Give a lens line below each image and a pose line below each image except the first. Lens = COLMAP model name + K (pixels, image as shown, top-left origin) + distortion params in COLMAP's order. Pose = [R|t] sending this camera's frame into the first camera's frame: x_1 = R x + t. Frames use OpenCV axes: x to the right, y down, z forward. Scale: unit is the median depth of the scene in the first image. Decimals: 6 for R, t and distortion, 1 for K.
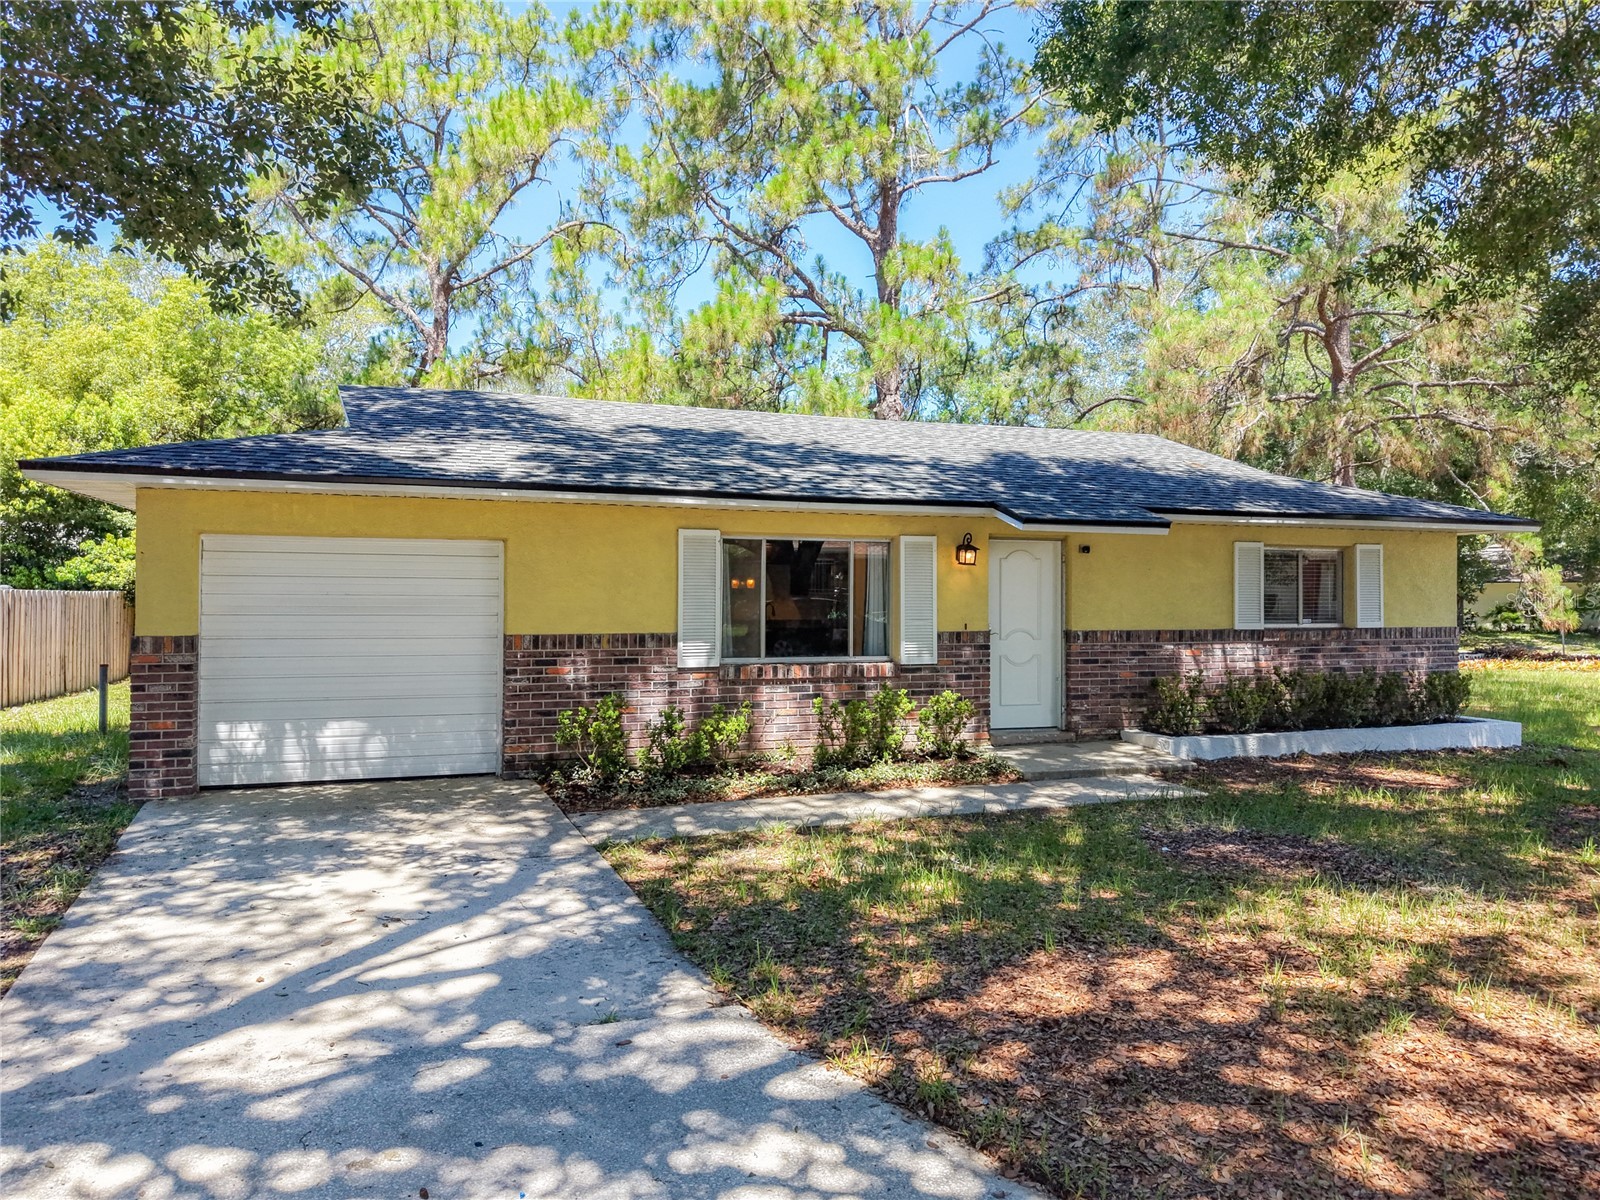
lens RADIAL K [[1095.2, 0, 816.1], [0, 1095.2, 564.9], [0, 0, 1]] dist [0.023585, -0.020947]
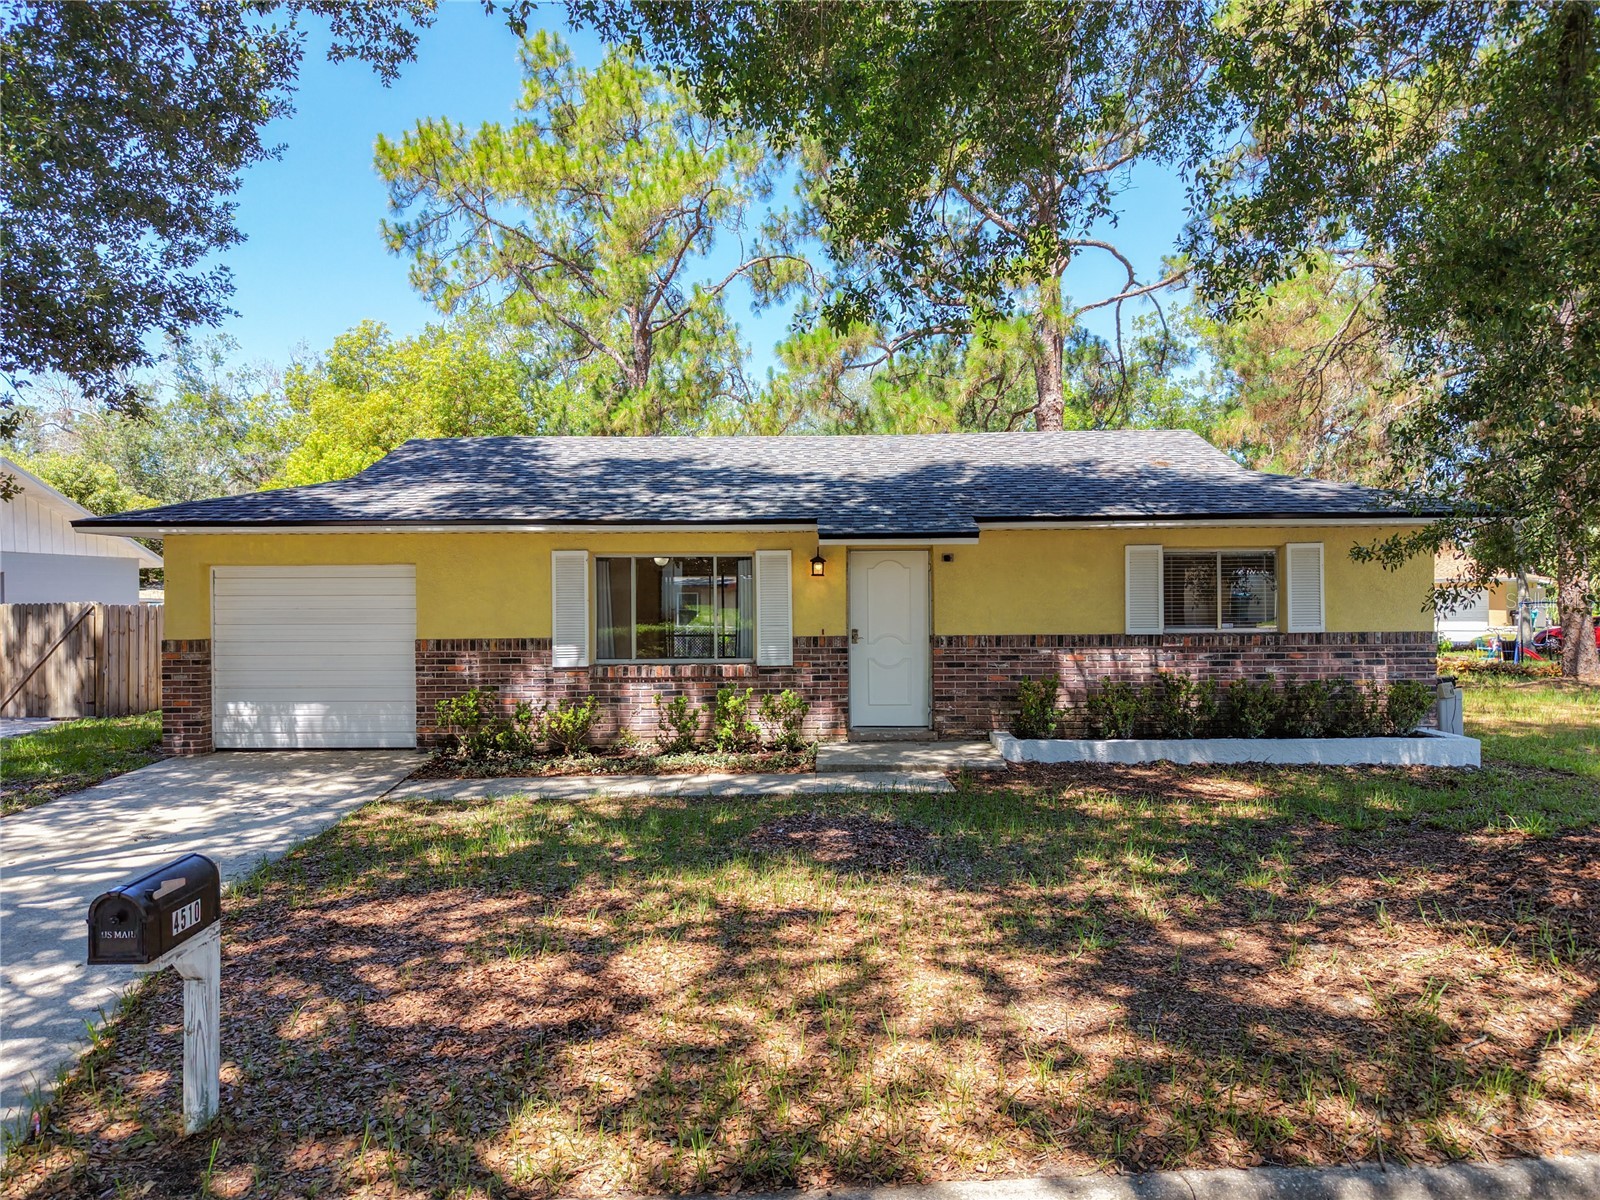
lens RADIAL K [[1095.2, 0, 806.5], [0, 1095.2, 588.2], [0, 0, 1]] dist [0.023585, -0.020947]
pose [[0.933945, -0.014197, -0.357134, 0.564941], [0.021781, 0.999614, 0.017223, -0.006848], [0.356751, -0.023864, 0.933894, -0.023977]]
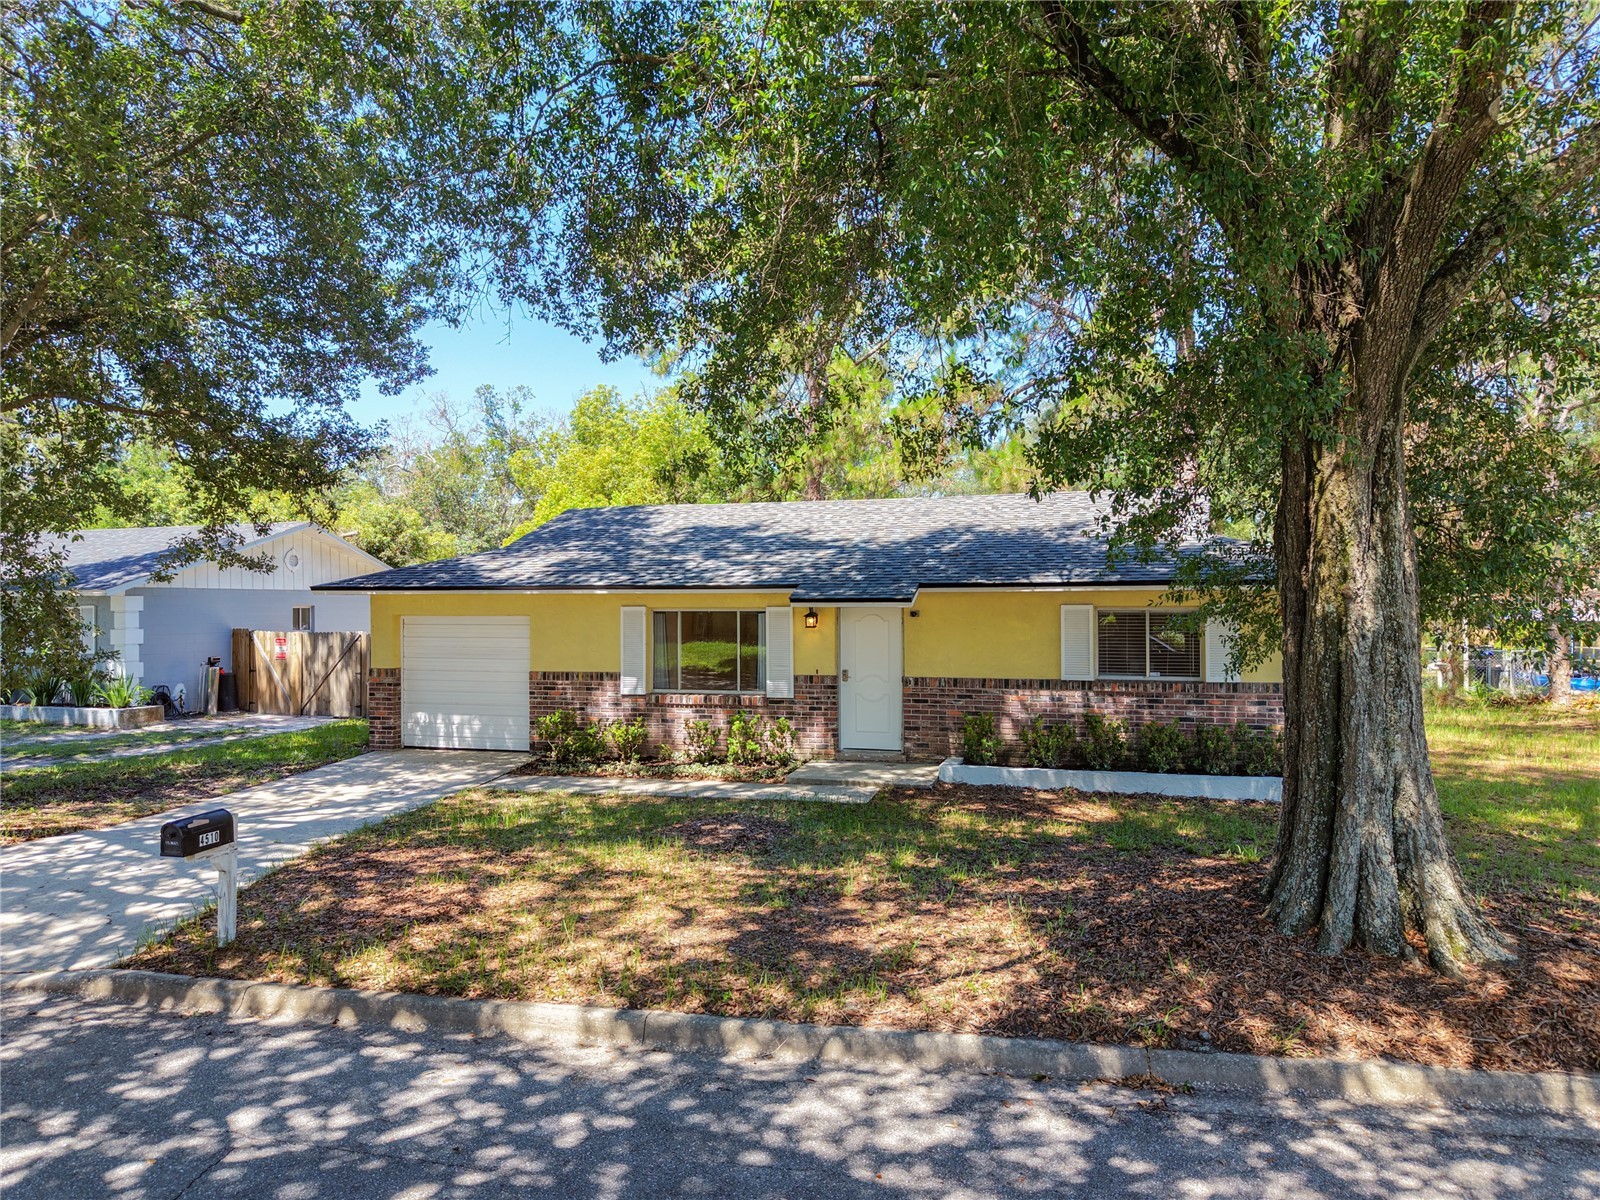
lens RADIAL K [[1095.2, 0, 793.9], [0, 1095.2, 587.7], [0, 0, 1]] dist [0.023585, -0.020947]
pose [[0.801709, -0.016092, -0.597498, 1.034381], [0.023922, 0.999700, 0.005174, -0.063272], [0.597236, -0.018441, 0.801854, -0.129354]]
